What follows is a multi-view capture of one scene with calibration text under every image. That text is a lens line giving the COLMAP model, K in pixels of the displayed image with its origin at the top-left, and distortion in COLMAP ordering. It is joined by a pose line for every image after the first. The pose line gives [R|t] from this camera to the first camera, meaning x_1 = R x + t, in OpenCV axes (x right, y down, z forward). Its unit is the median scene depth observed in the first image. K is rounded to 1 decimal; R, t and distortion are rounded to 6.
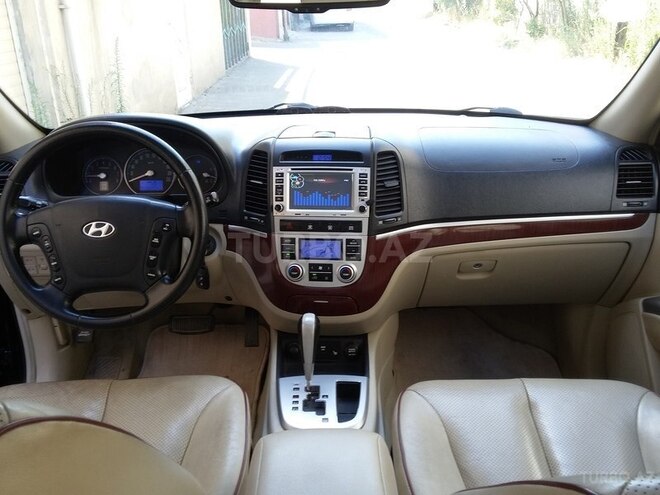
lens RADIAL K [[609.1, 0, 331.4], [0, 609.1, 256.6], [0, 0, 1]] dist [0.091104, -0.168252]
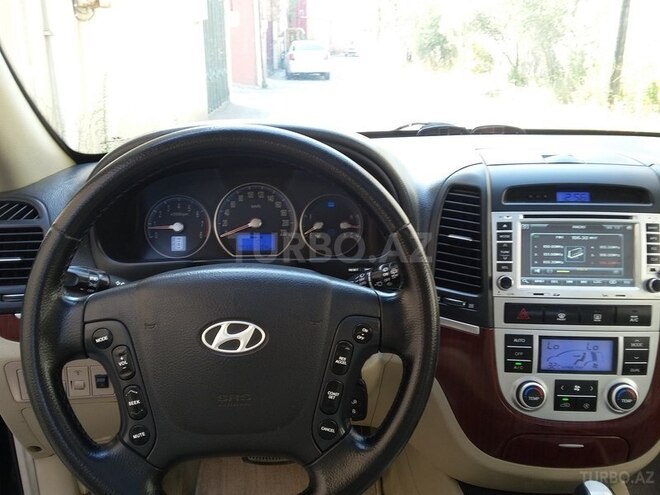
lens RADIAL K [[615.9, 0, 330.0], [0, 615.9, 247.5], [0, 0, 1]] dist [0.088894, -0.155454]
pose [[0.998655, 0.000982, 0.051834, -0.278724], [0.003784, 0.995773, -0.091772, -0.059616], [-0.051705, 0.091845, 0.994430, 0.420884]]
